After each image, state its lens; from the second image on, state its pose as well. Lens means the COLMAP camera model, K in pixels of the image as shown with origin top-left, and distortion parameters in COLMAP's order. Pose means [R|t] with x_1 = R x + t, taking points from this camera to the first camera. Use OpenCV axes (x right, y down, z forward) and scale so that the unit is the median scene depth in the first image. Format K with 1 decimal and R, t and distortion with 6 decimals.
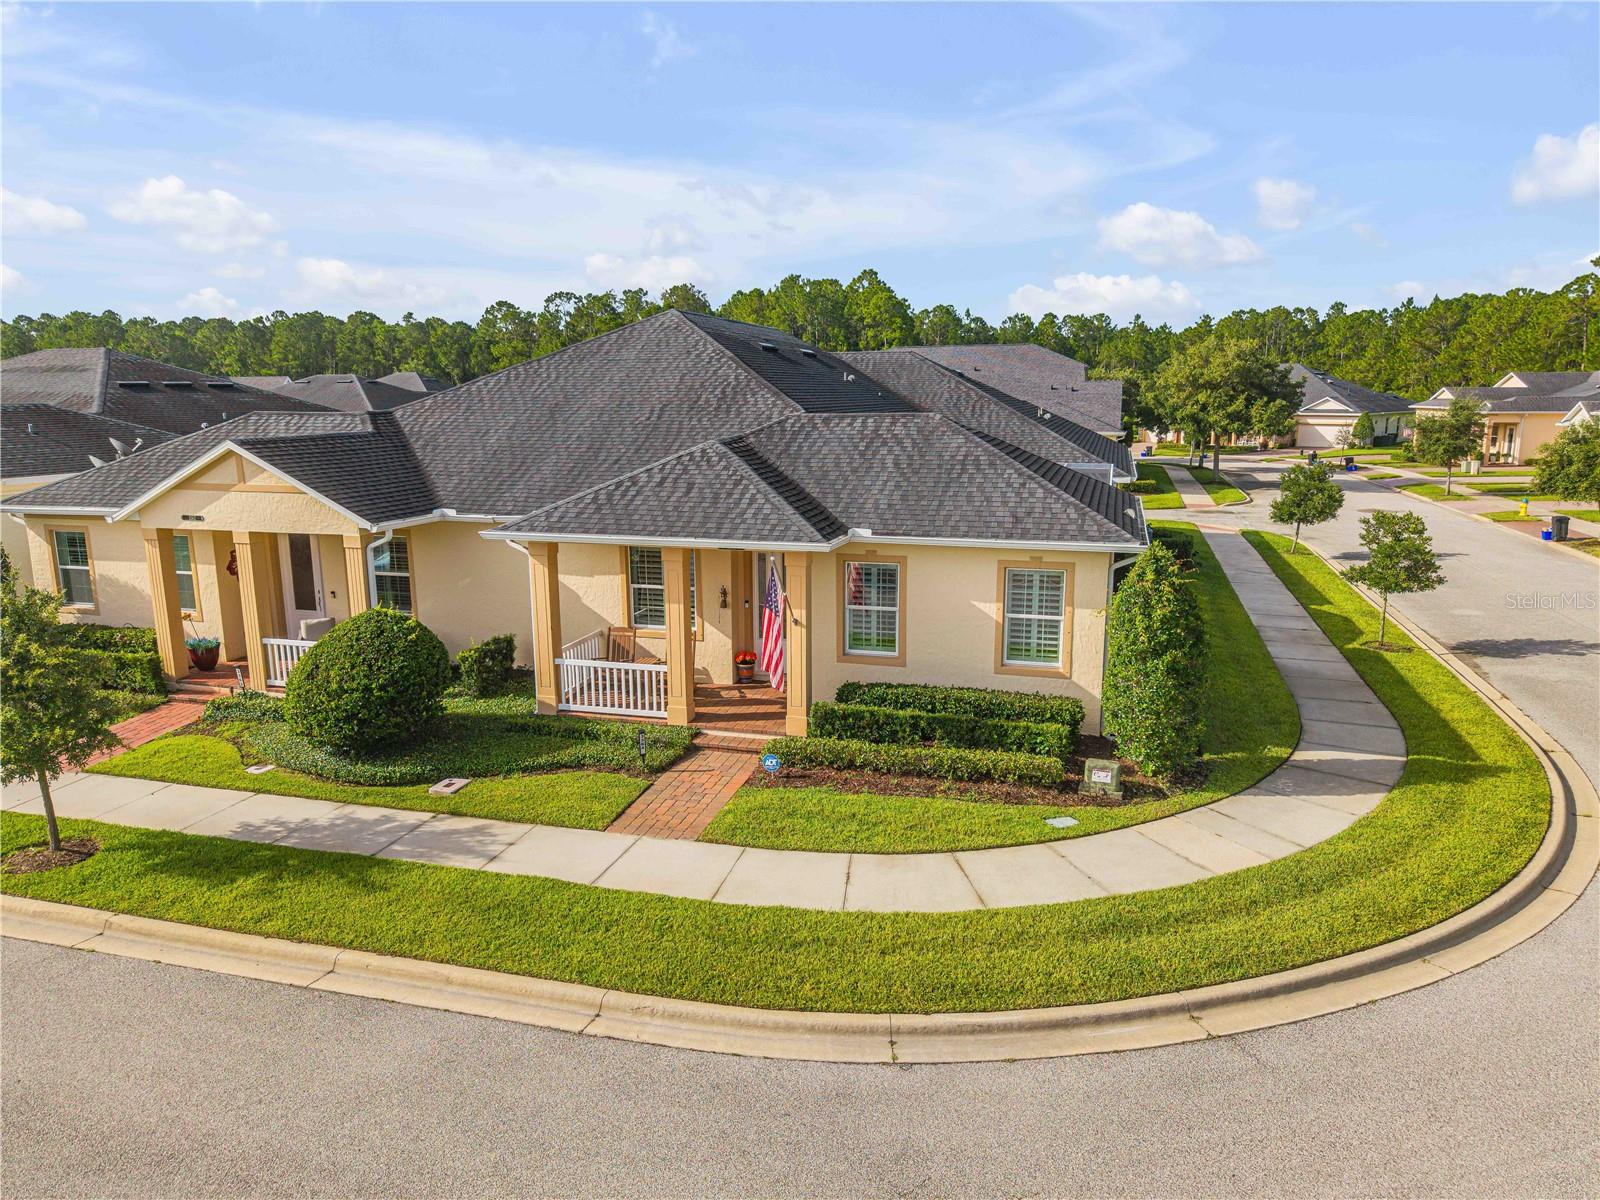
lens RADIAL K [[1074.2, 0, 800.0], [0, 1074.2, 600.0], [0, 0, 1]] dist [0.005178, 0.002027]
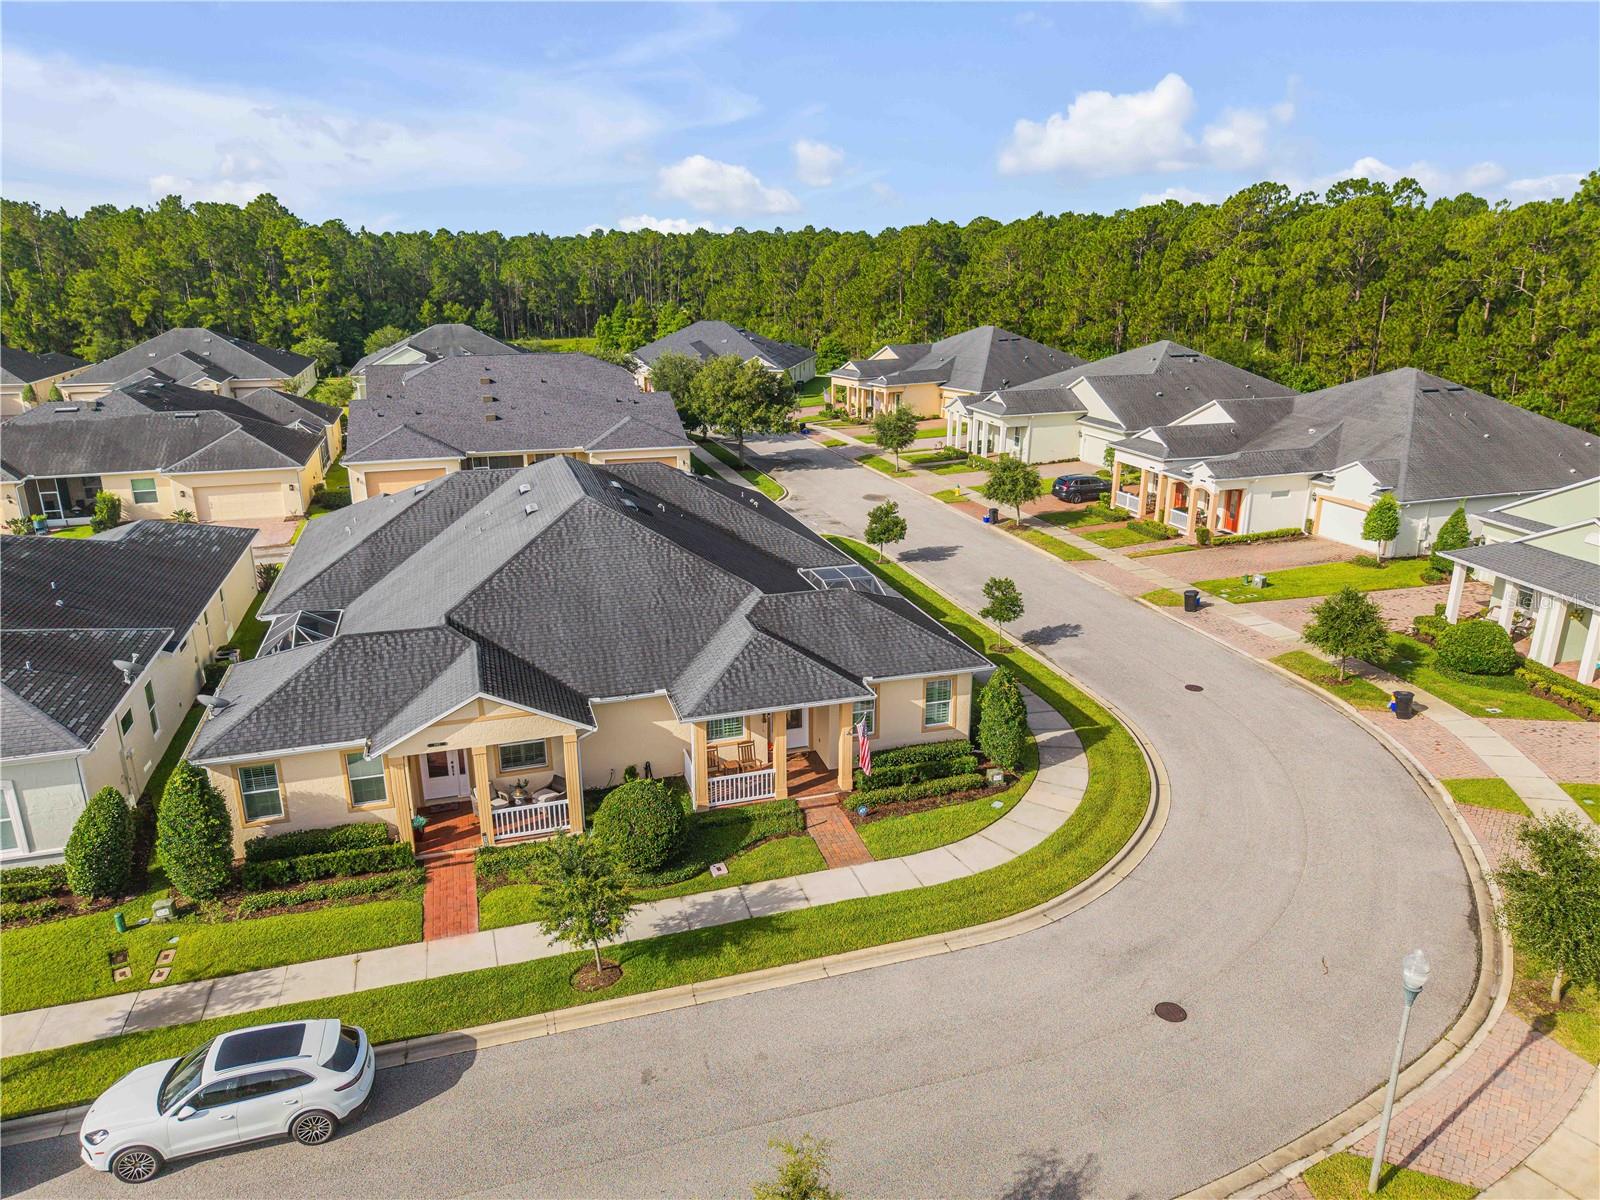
lens RADIAL K [[1067.9, 0, 800.0], [0, 1067.9, 600.0], [0, 0, 1]] dist [0.042350, -0.055950]
pose [[0.832920, -0.163132, 0.528803, -1.009948], [0.101910, 0.984437, 0.143174, -0.479936], [-0.543929, -0.065362, 0.836582, -0.512473]]
